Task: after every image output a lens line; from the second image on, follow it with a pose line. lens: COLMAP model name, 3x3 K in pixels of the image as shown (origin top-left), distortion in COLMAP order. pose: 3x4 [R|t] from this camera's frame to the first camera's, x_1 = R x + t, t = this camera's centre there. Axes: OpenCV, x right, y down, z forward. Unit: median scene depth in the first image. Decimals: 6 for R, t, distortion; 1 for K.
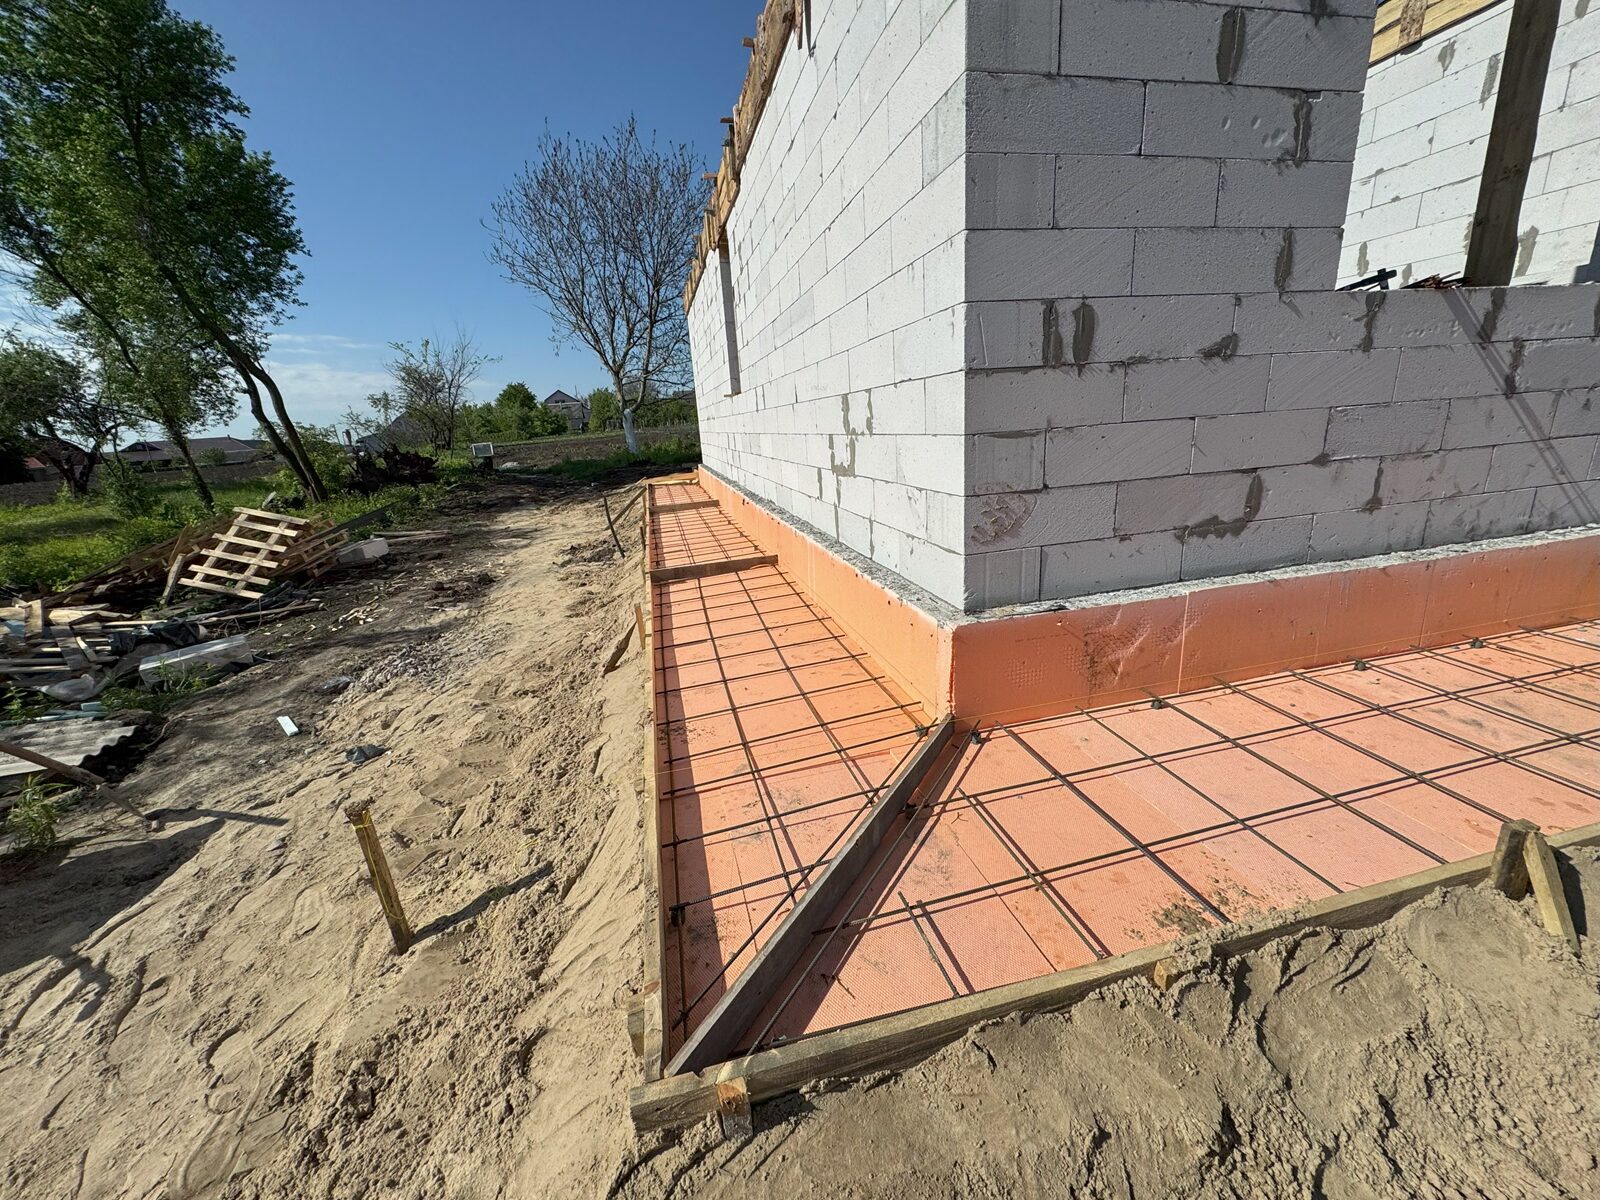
lens RADIAL K [[635.9, 0, 800.0], [0, 635.9, 600.0], [0, 0, 1]] dist [0.000362, 0.000414]
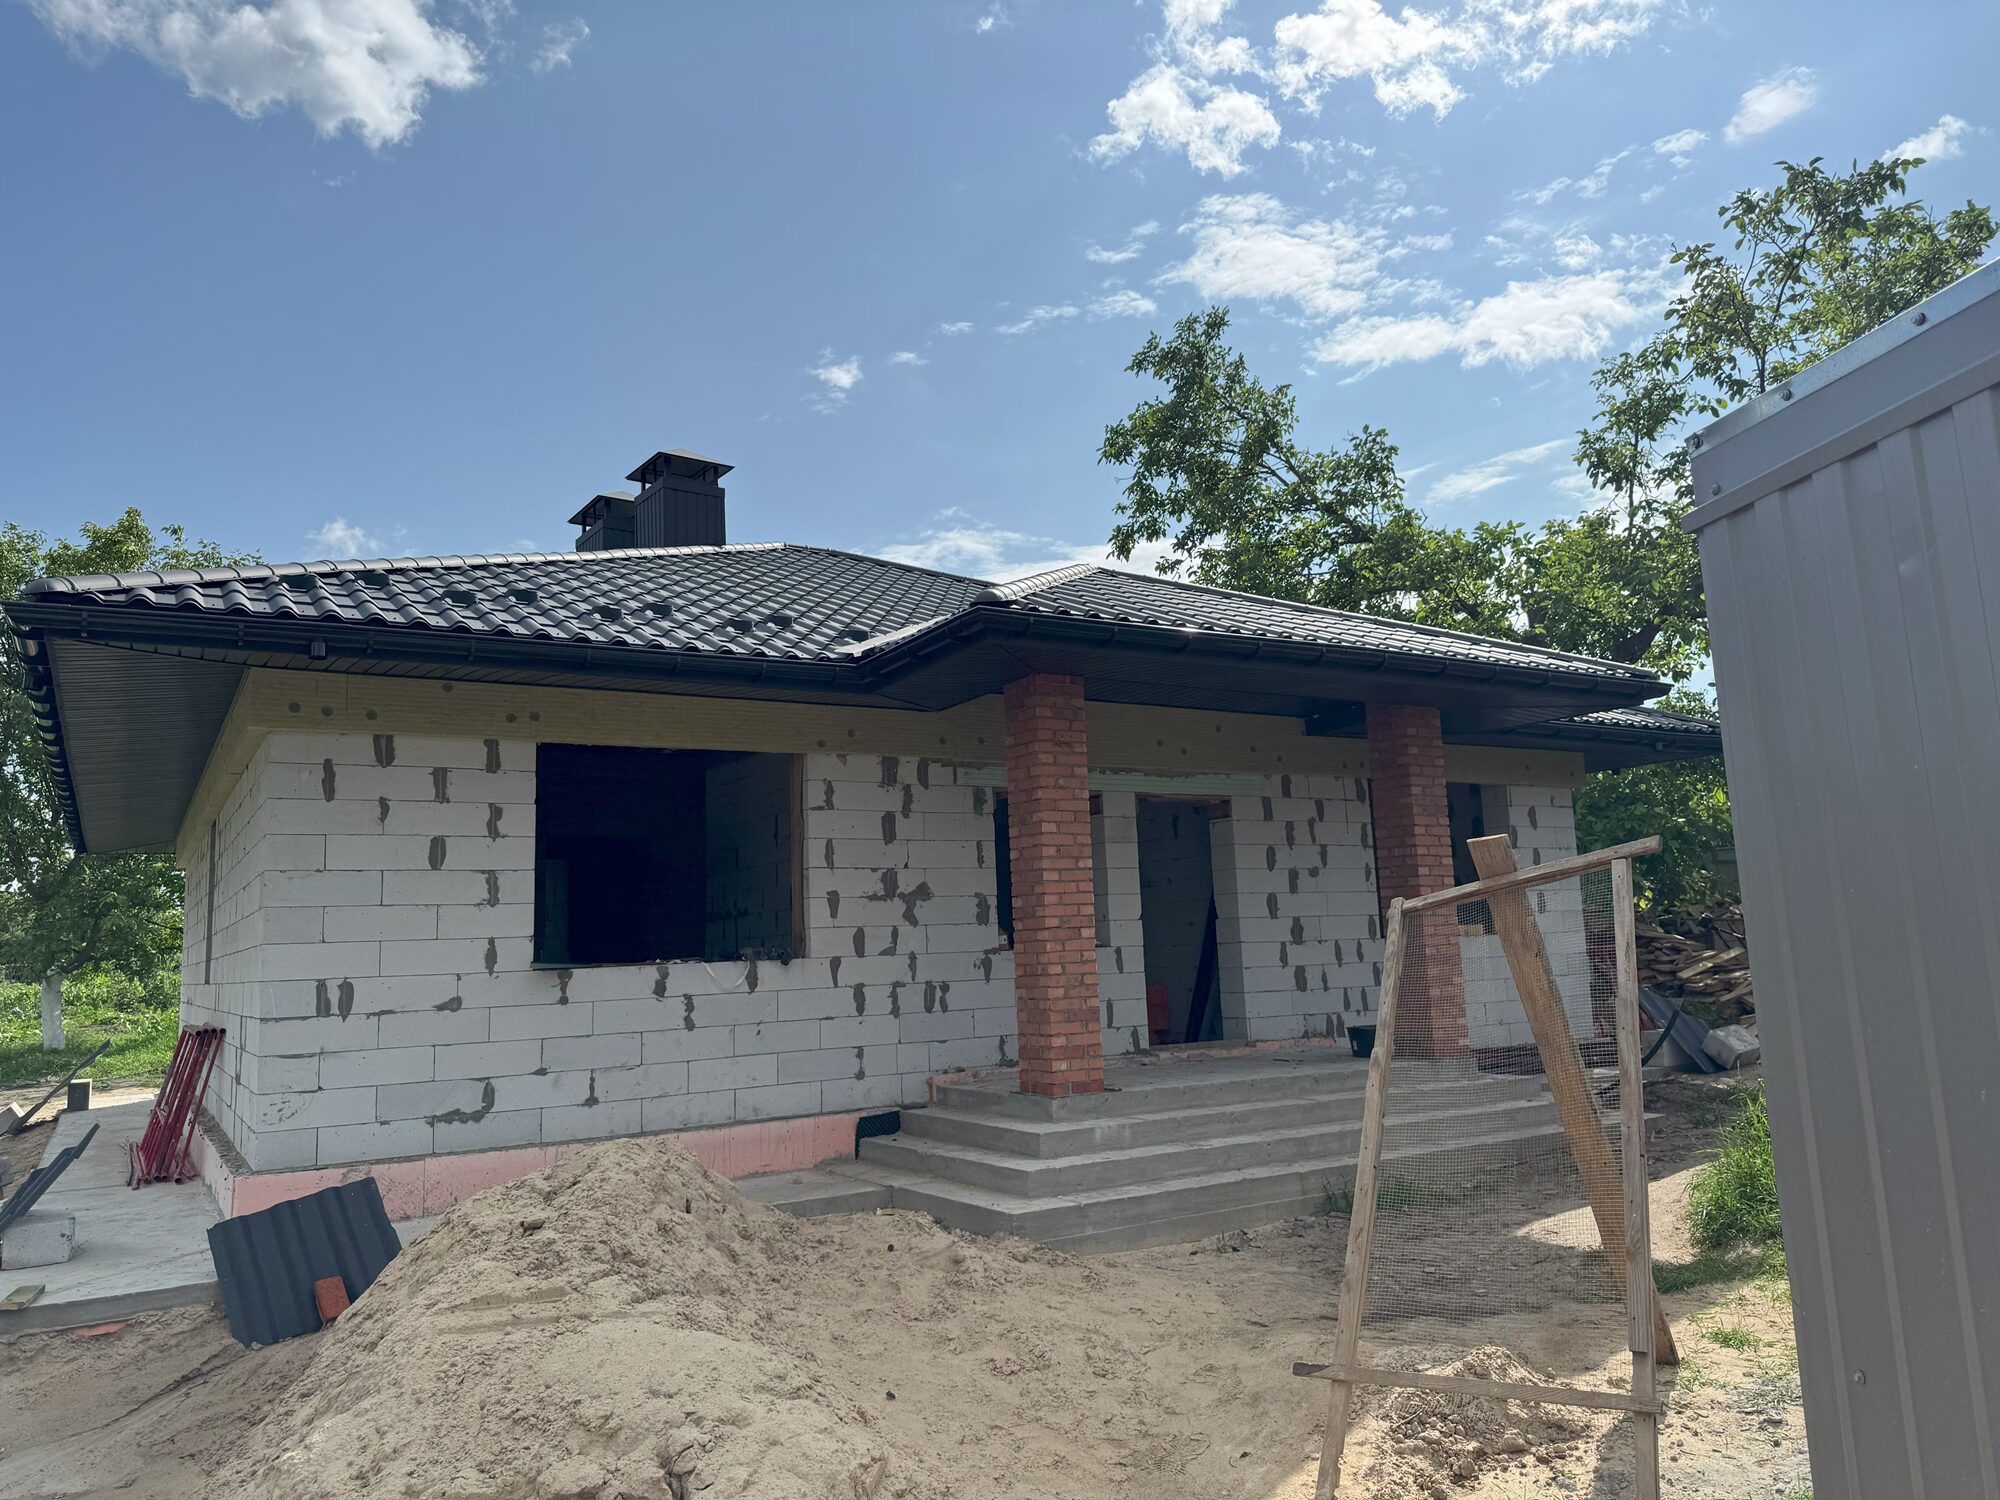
lens RADIAL K [[1419.7, 0, 1000.0], [0, 1419.7, 750.0], [0, 0, 1]] dist [0.221195, -0.469236]
pose [[0.947650, 0.073560, 0.310723, 0.730400], [0.063799, 0.909863, -0.409975, 0.593996], [-0.312873, 0.408337, 0.857538, -2.731451]]
